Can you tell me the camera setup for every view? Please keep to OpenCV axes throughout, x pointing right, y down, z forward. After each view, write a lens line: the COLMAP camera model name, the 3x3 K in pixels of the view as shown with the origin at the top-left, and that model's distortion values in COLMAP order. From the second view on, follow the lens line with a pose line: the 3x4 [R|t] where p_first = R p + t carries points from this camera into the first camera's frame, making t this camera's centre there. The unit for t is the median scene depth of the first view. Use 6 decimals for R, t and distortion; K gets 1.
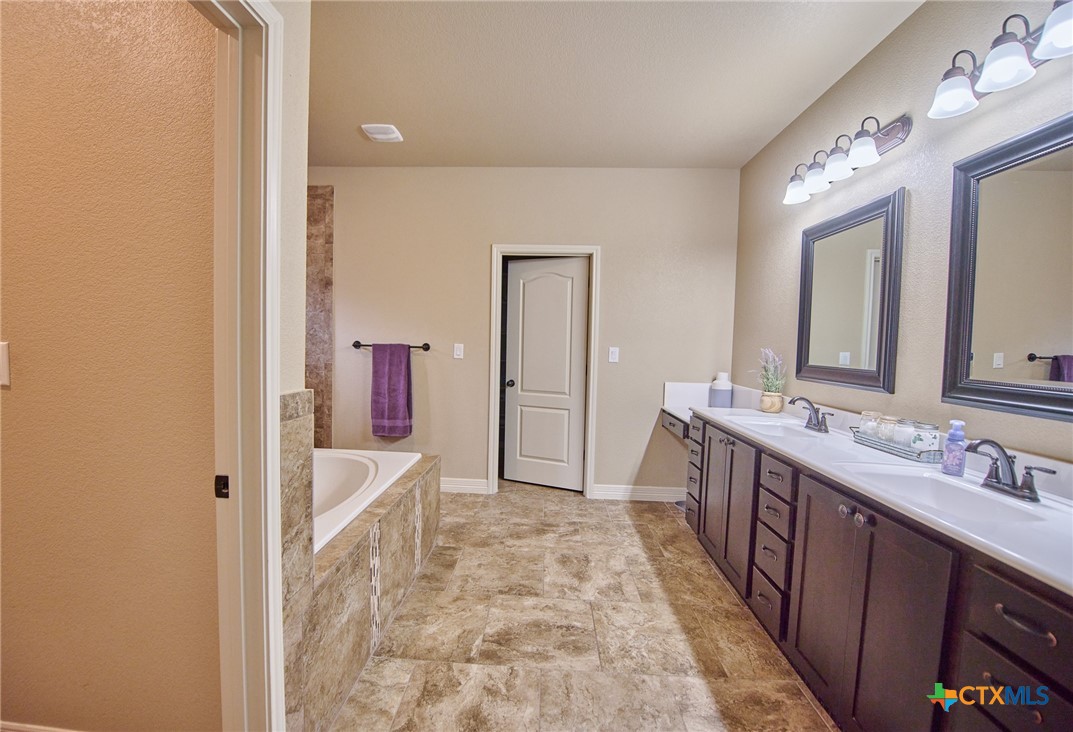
lens RADIAL K [[436.0, 0, 522.5], [0, 436.0, 362.6], [0, 0, 1]] dist [-0.001925, -0.000141]
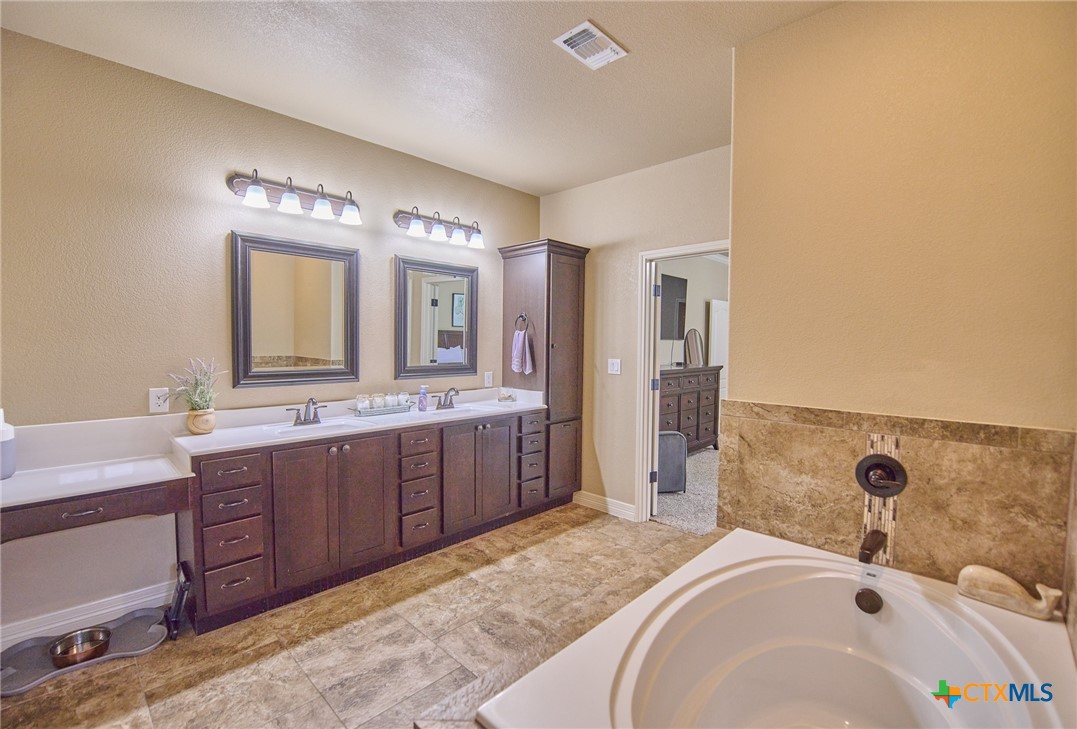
lens RADIAL K [[486.0, 0, 538.5], [0, 486.0, 364.5], [0, 0, 1]] dist [-0.023986, -0.000291]
pose [[-0.748602, -0.067786, 0.659545, -0.673336], [0.002651, 0.994446, 0.105216, -0.147800], [-0.663014, 0.080513, -0.744265, 1.629176]]
